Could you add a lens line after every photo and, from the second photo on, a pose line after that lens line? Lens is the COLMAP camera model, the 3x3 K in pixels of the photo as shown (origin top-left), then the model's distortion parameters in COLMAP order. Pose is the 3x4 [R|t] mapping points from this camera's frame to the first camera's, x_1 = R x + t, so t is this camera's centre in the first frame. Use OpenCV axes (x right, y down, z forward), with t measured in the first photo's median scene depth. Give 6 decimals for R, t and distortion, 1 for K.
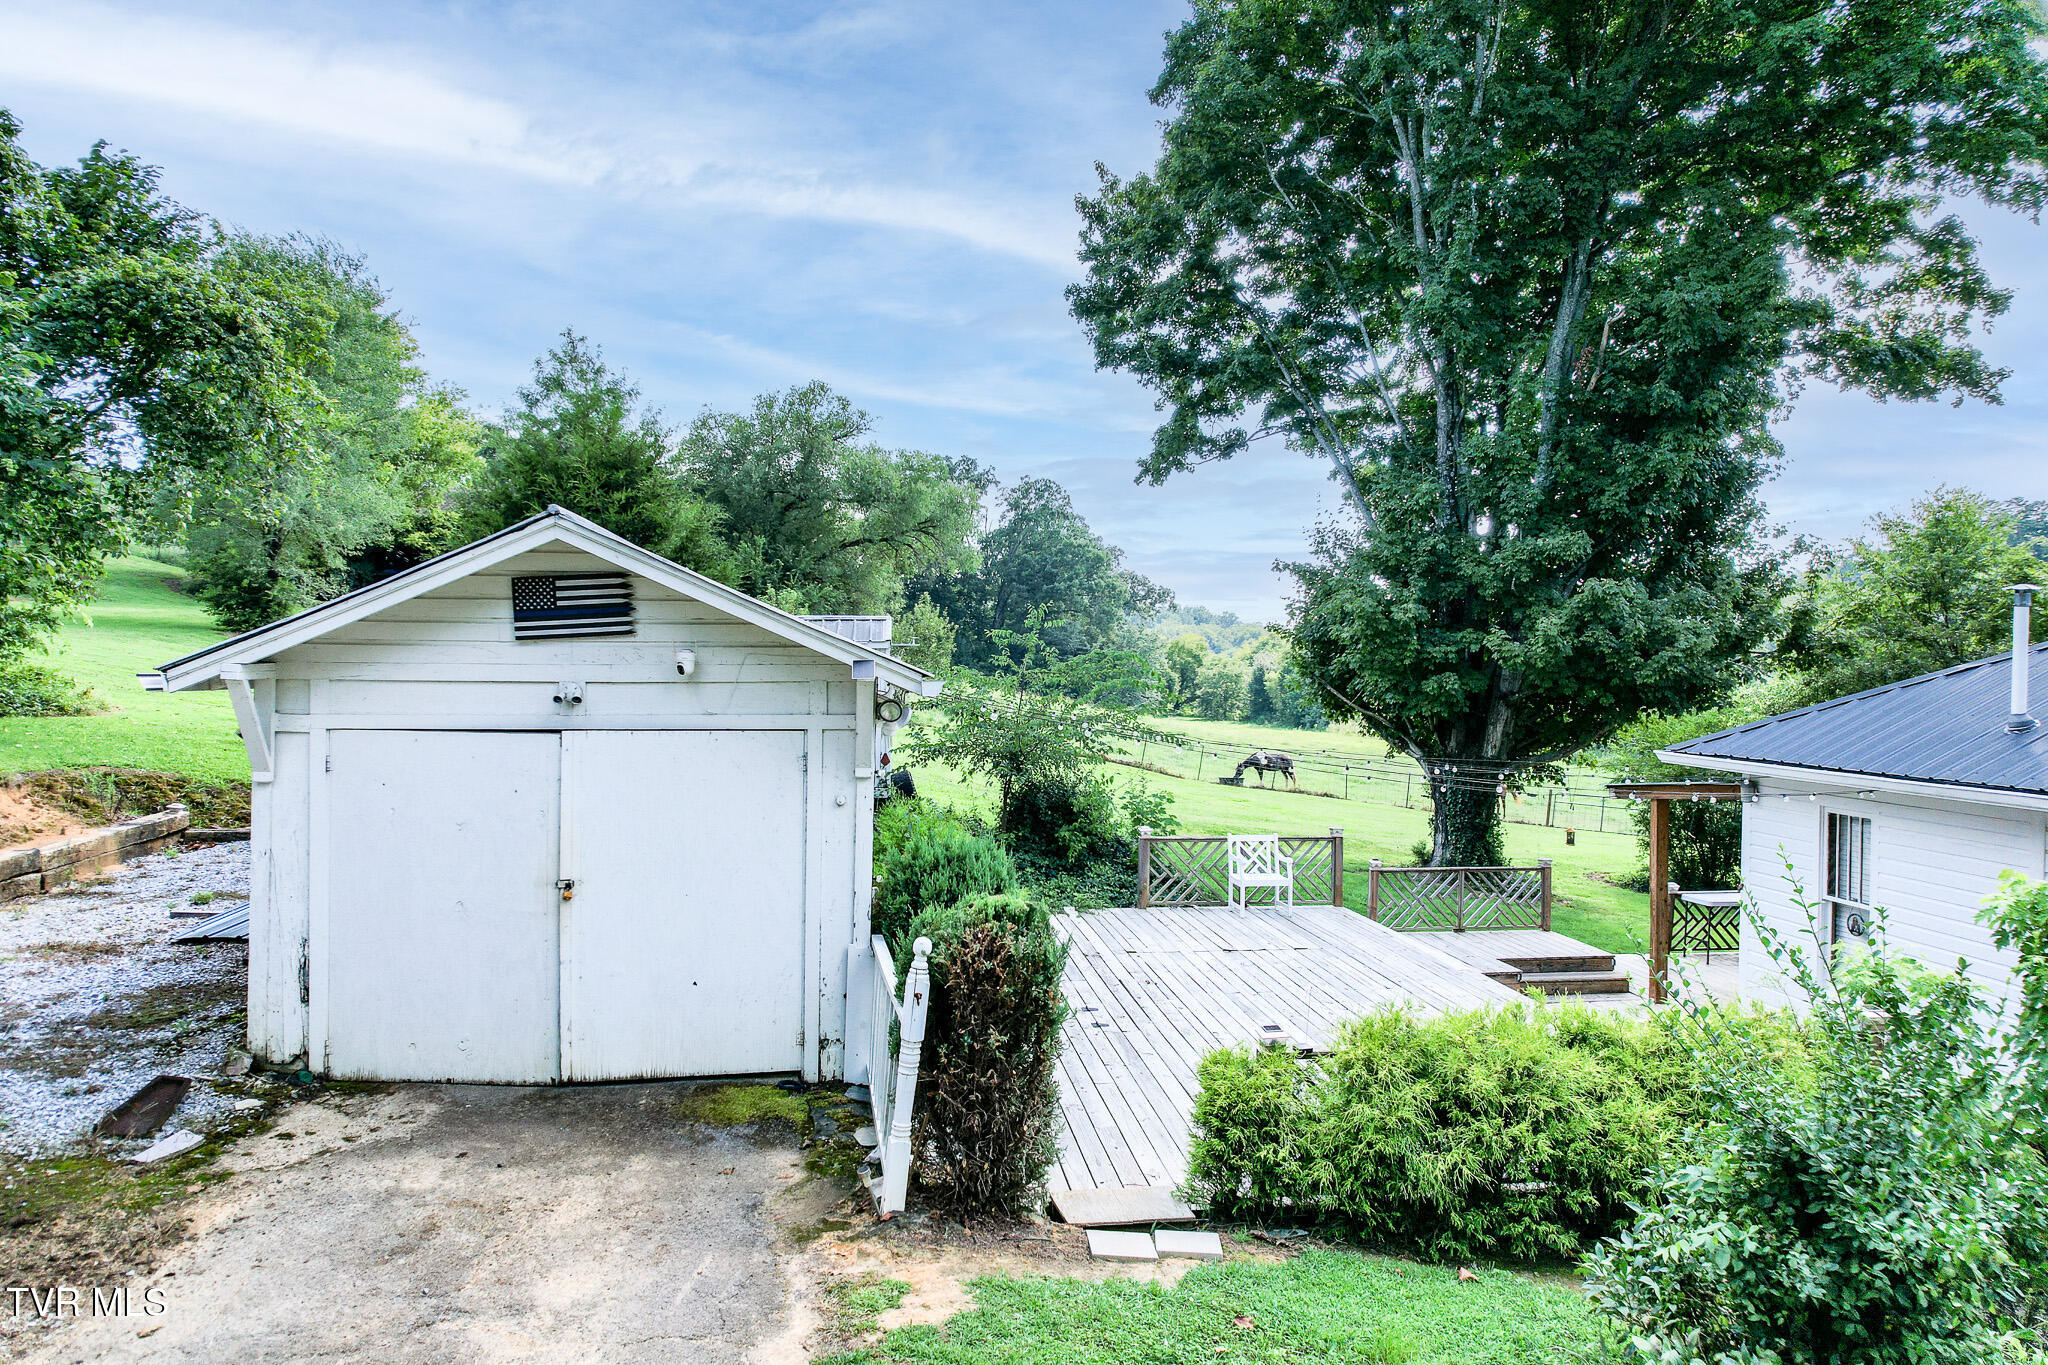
lens RADIAL K [[1313.7, 0, 1025.3], [0, 1313.7, 683.3], [0, 0, 1]] dist [-0.044069, 0.030161]
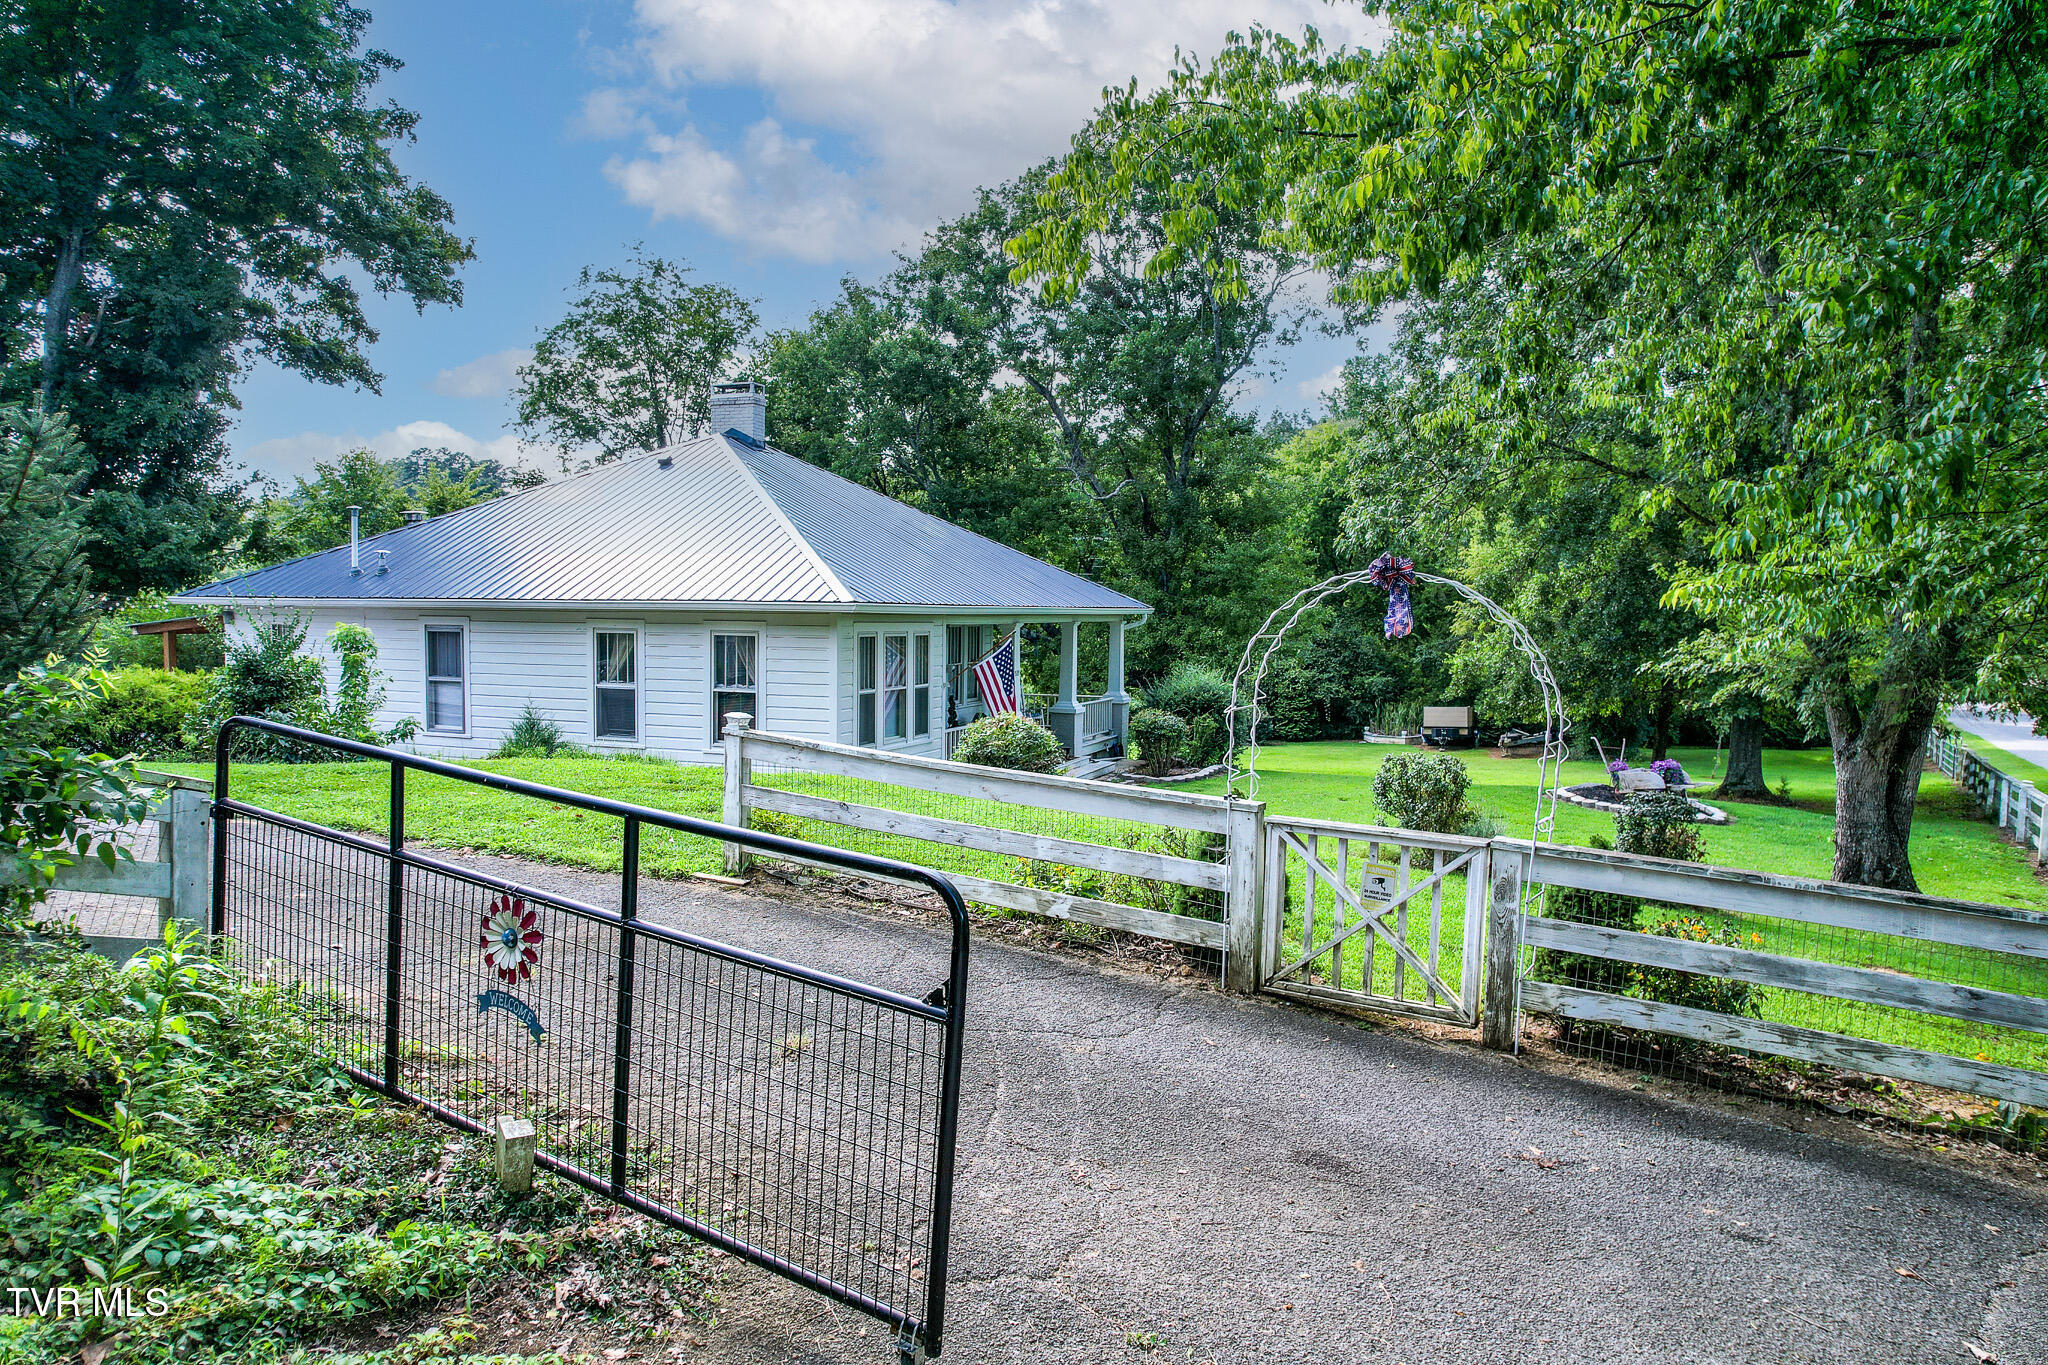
lens RADIAL K [[1313.7, 0, 1034.2], [0, 1313.7, 683.7], [0, 0, 1]] dist [-0.044069, 0.030161]
pose [[0.482441, -0.056890, 0.874079, -0.259154], [0.007884, 0.998130, 0.060612, 0.042597], [-0.875893, -0.022351, 0.481987, -0.457699]]
